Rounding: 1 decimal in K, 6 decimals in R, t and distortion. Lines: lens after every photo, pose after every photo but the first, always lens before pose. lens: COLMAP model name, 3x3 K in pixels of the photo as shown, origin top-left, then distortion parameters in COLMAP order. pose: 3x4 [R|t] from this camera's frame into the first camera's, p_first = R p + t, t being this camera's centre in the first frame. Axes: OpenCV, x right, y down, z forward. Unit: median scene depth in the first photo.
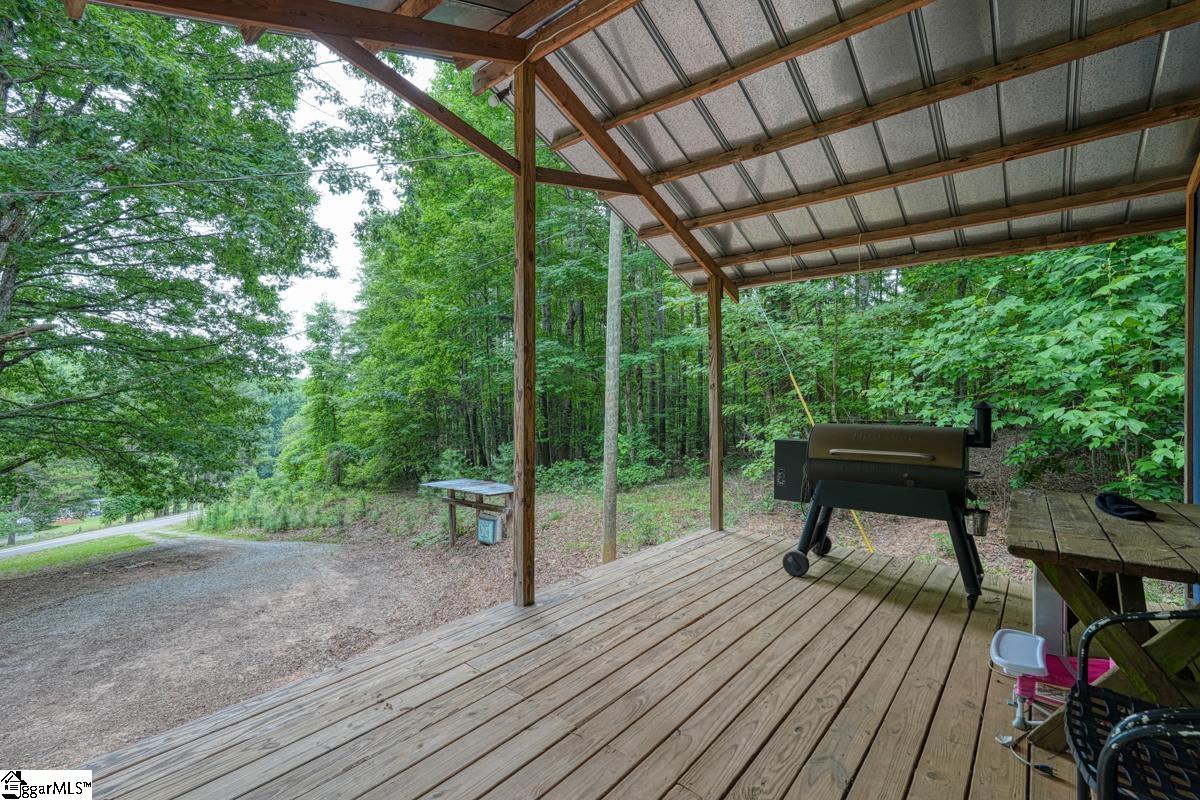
lens RADIAL K [[525.8, 0, 597.2], [0, 525.8, 397.8], [0, 0, 1]] dist [-0.013324, 0.006608]
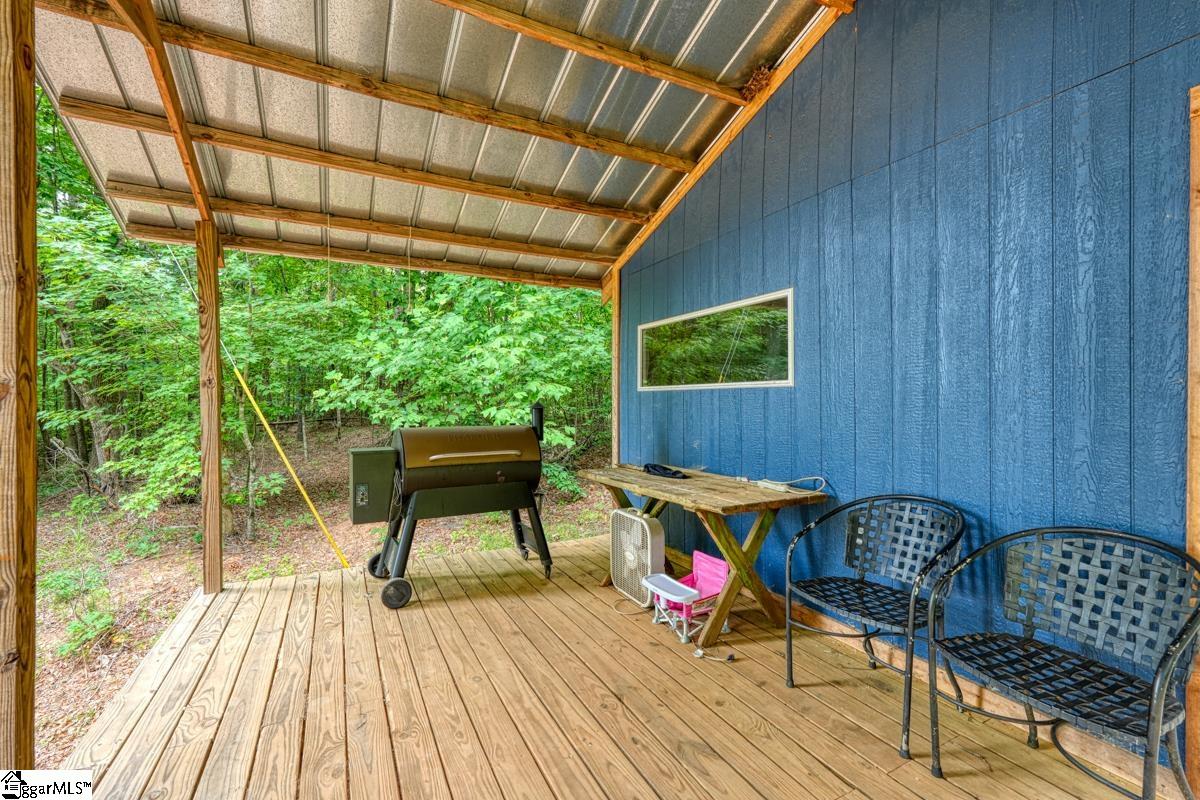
lens RADIAL K [[525.8, 0, 603.1], [0, 525.8, 402.6], [0, 0, 1]] dist [-0.013324, 0.006608]
pose [[0.384618, -0.007721, 0.923044, -0.278361], [0.002581, 0.999970, 0.007289, -0.000466], [-0.923072, -0.000421, 0.384626, 0.360011]]
